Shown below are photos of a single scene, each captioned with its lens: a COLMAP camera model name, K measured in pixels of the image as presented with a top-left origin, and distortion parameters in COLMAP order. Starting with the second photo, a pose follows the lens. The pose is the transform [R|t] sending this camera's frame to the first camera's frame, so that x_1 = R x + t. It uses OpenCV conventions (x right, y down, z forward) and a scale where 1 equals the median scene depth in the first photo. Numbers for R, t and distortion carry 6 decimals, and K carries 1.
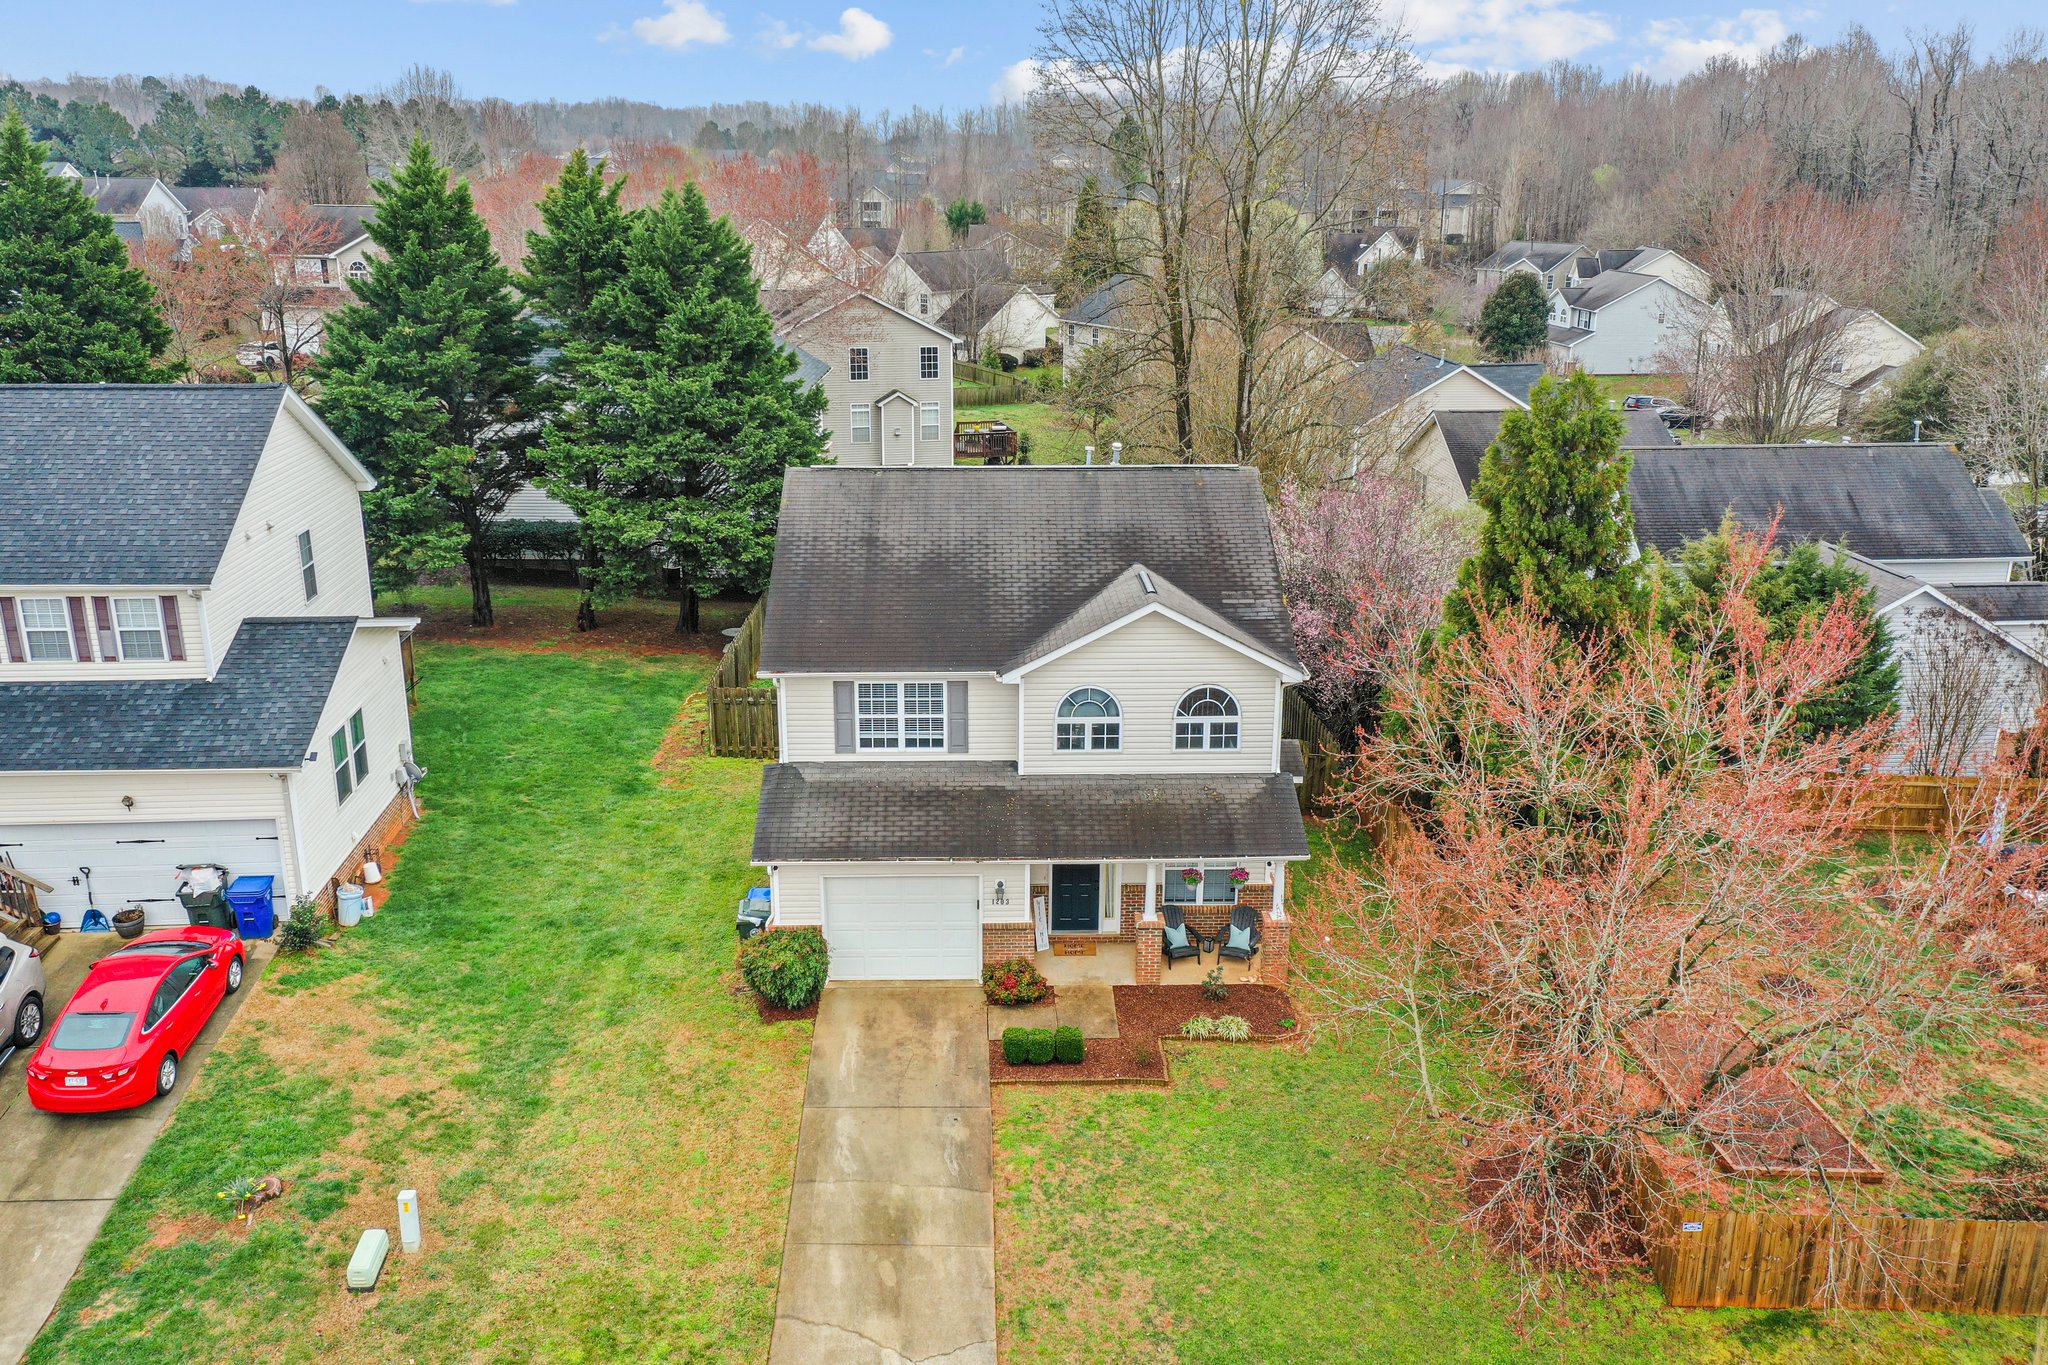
lens RADIAL K [[1638.0, 0, 1028.4], [0, 1638.0, 645.2], [0, 0, 1]] dist [0.009334, 0.006209]
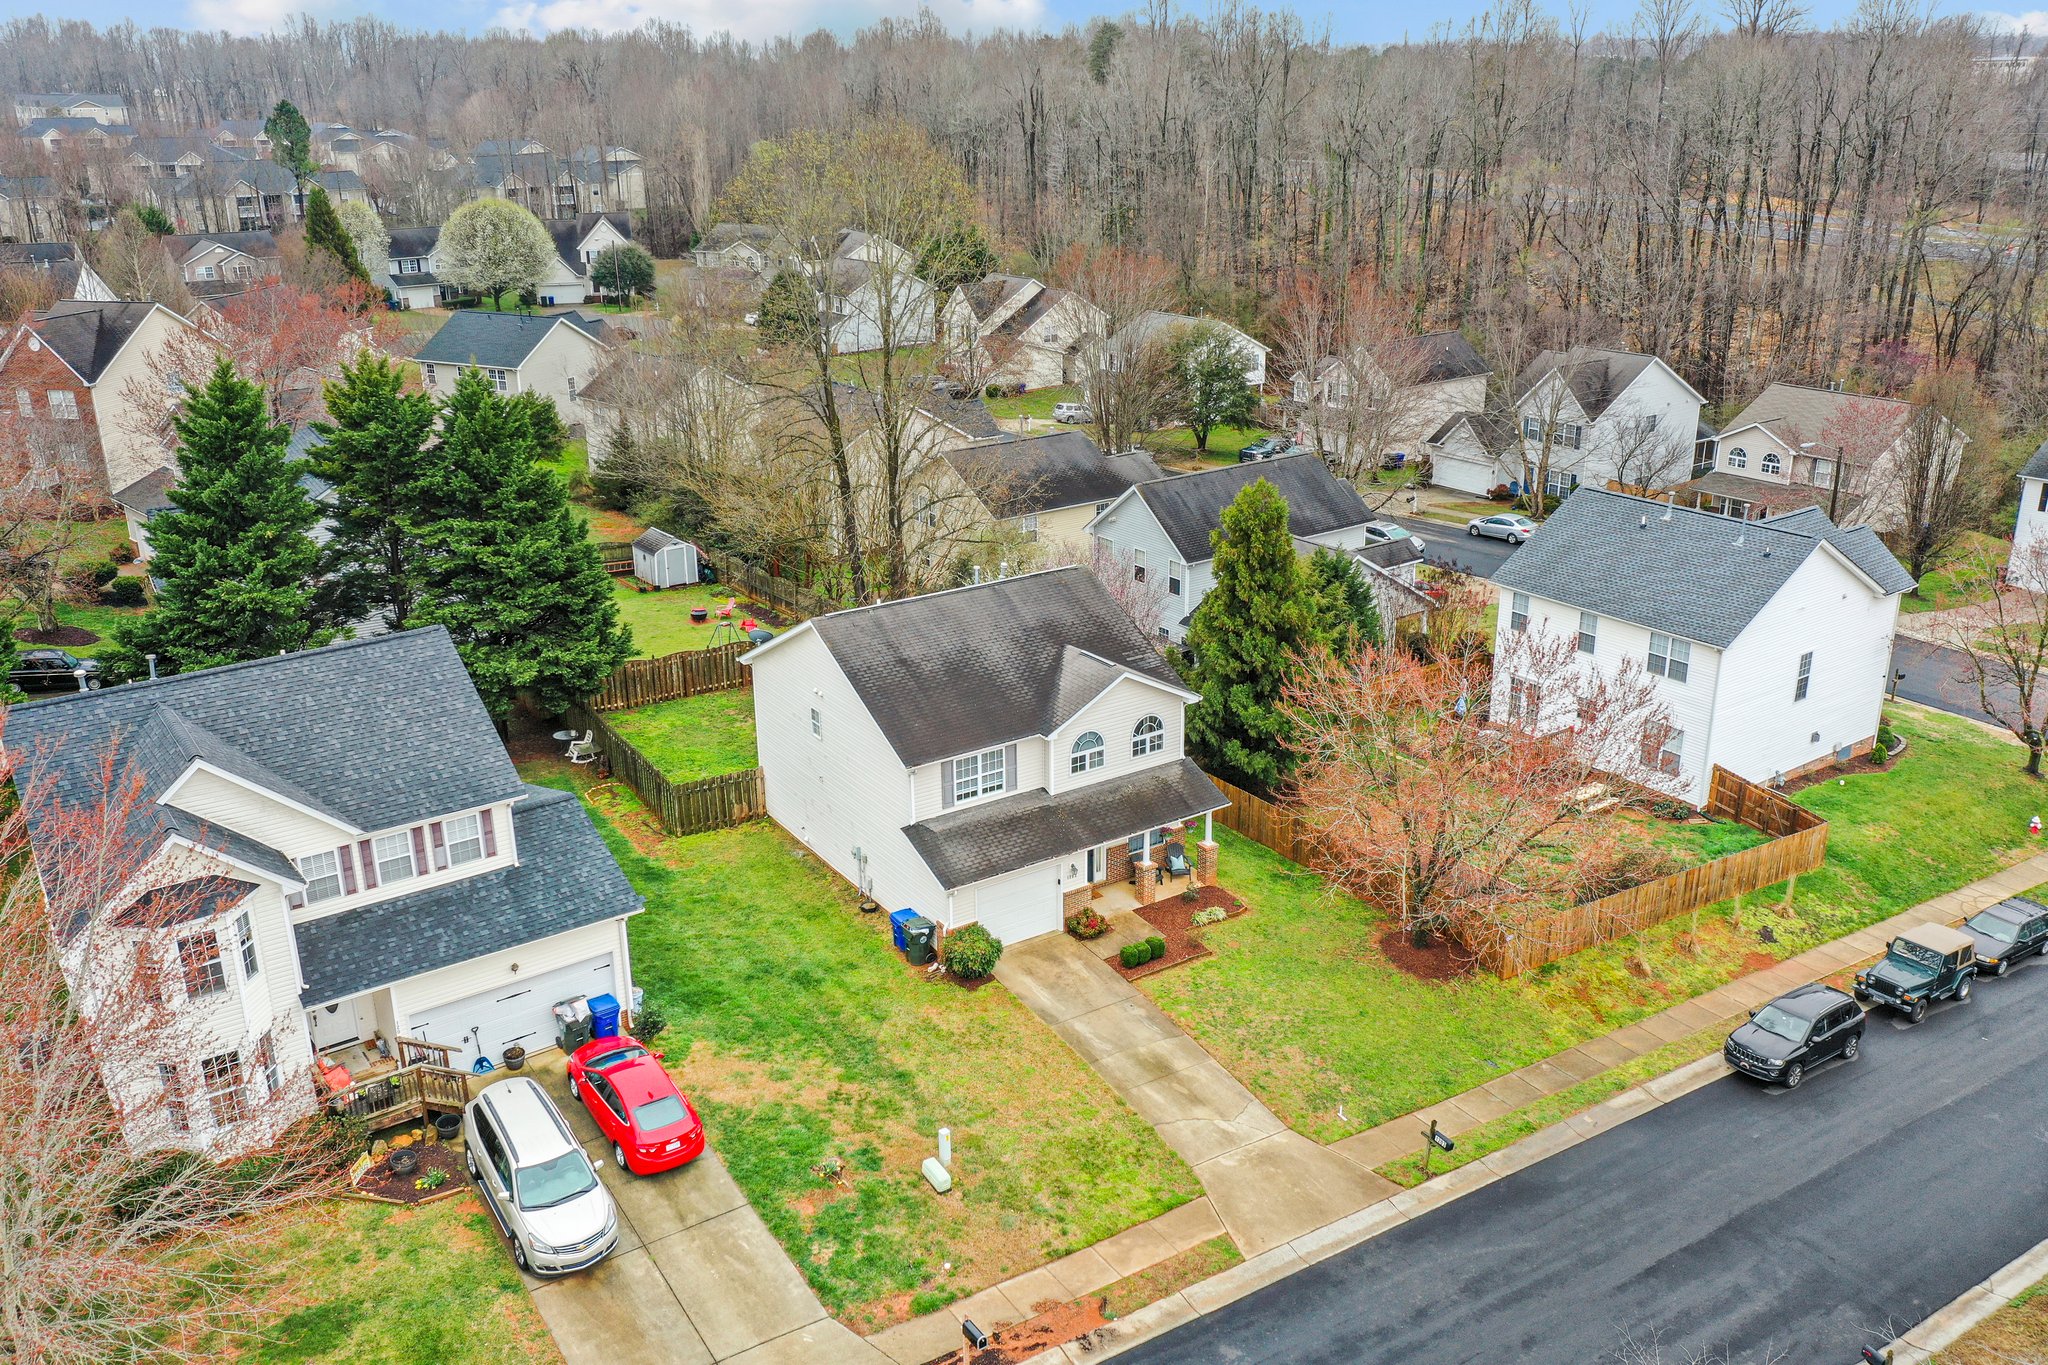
lens RADIAL K [[1638.0, 0, 1028.4], [0, 1638.0, 645.2], [0, 0, 1]] dist [0.009334, 0.006209]
pose [[0.851949, -0.182138, 0.490926, -0.767804], [0.160189, 0.983262, 0.086807, -0.201118], [-0.498520, 0.004686, 0.866866, -0.340846]]
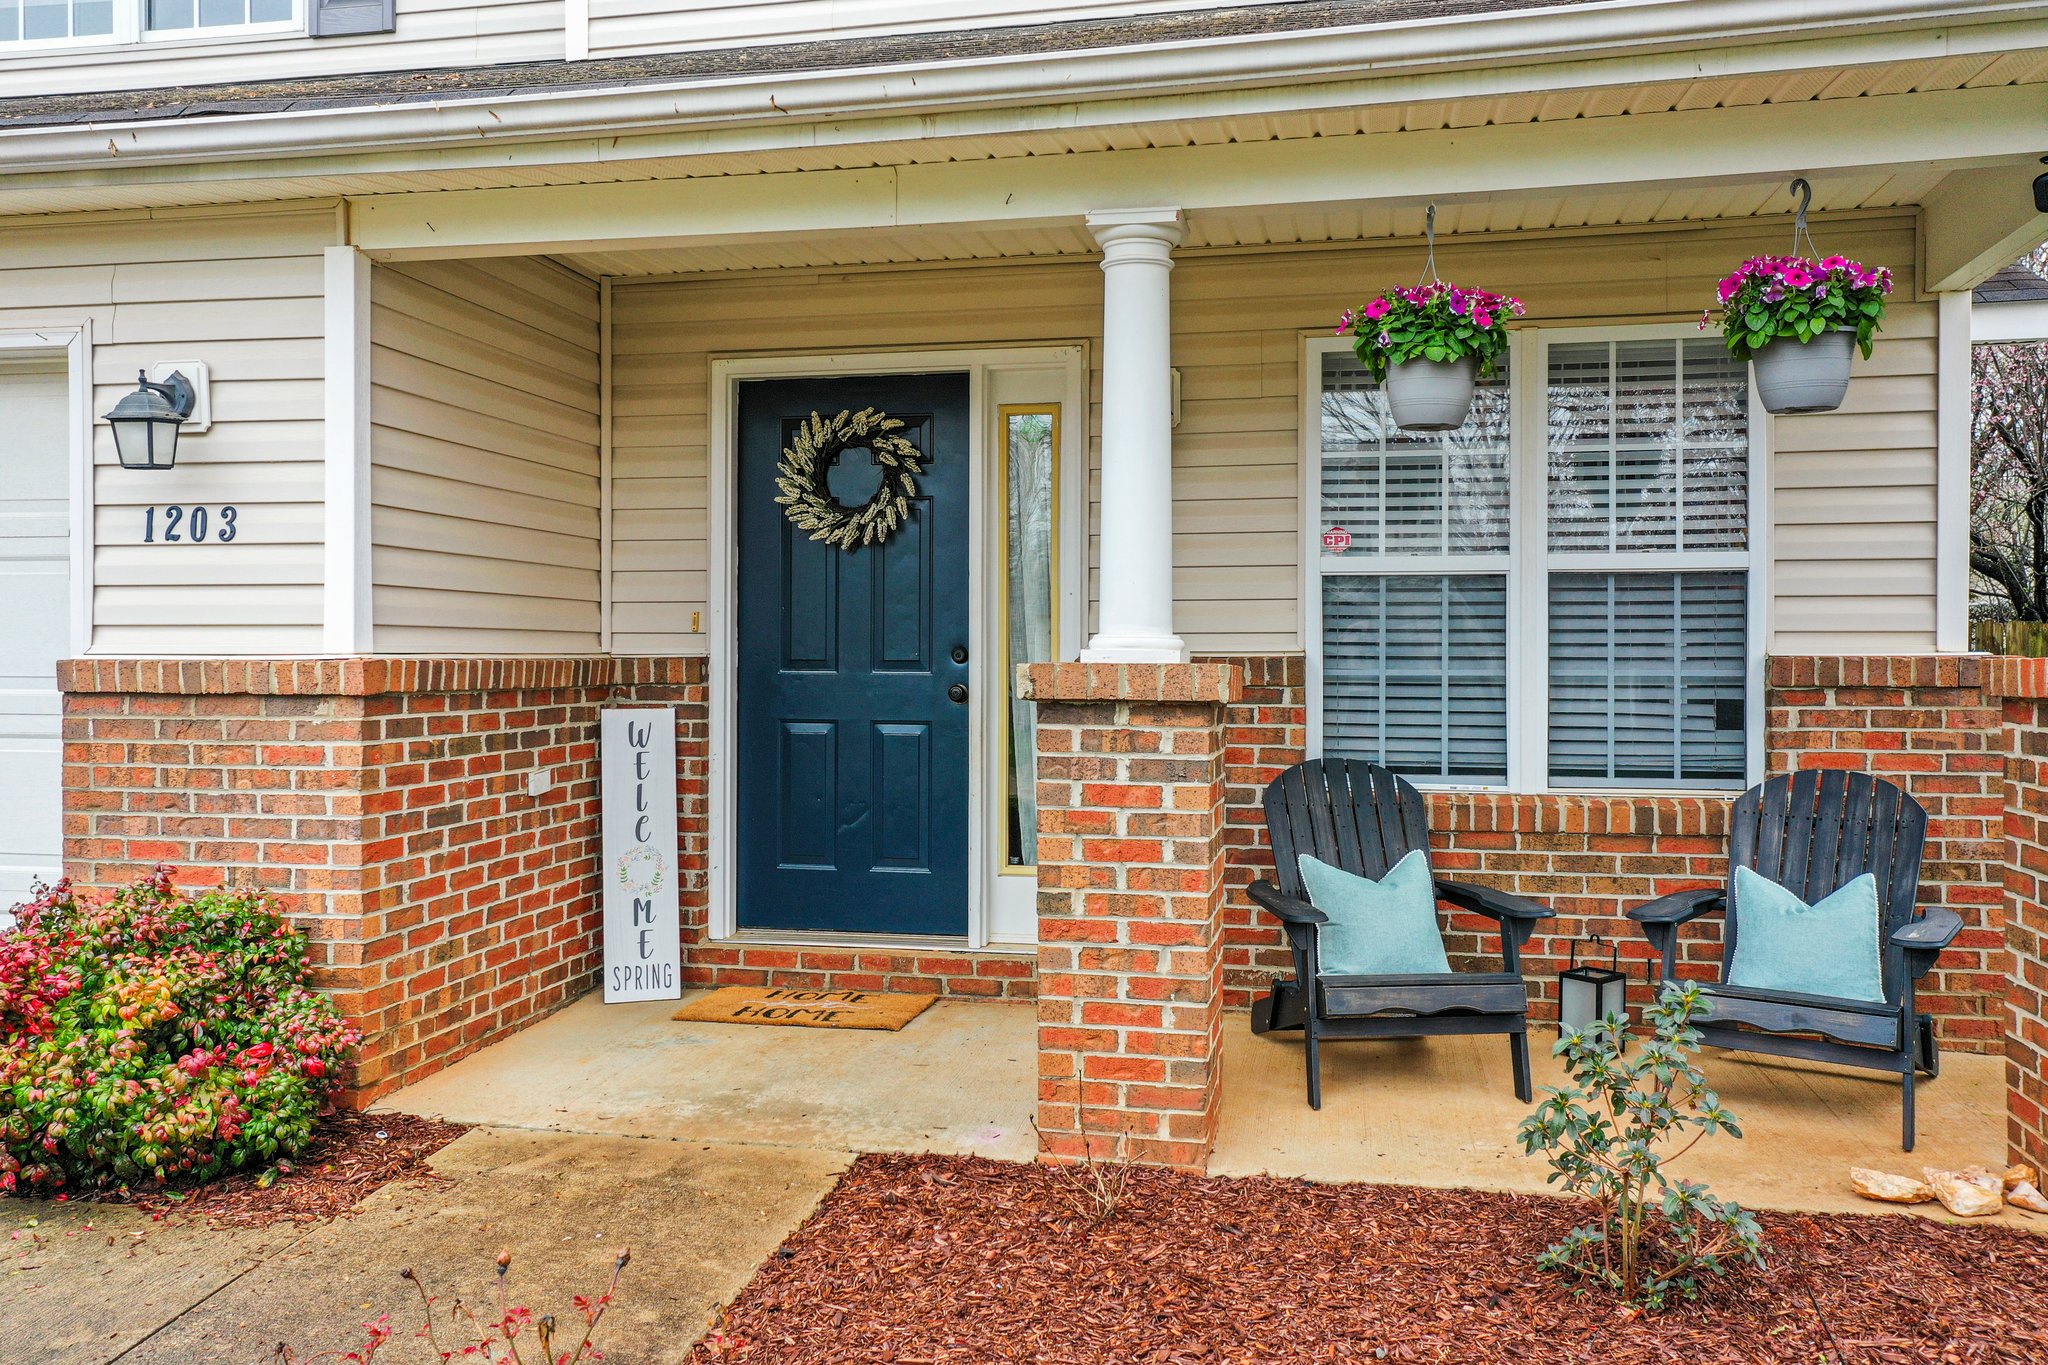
lens RADIAL K [[1638.0, 0, 1028.4], [0, 1638.0, 645.2], [0, 0, 1]] dist [0.009334, 0.006209]
pose [[0.971671, -0.008803, -0.236175, 0.097536], [-0.059937, 0.957458, -0.282281, 0.202907], [0.228612, 0.288440, 0.929806, 0.851954]]
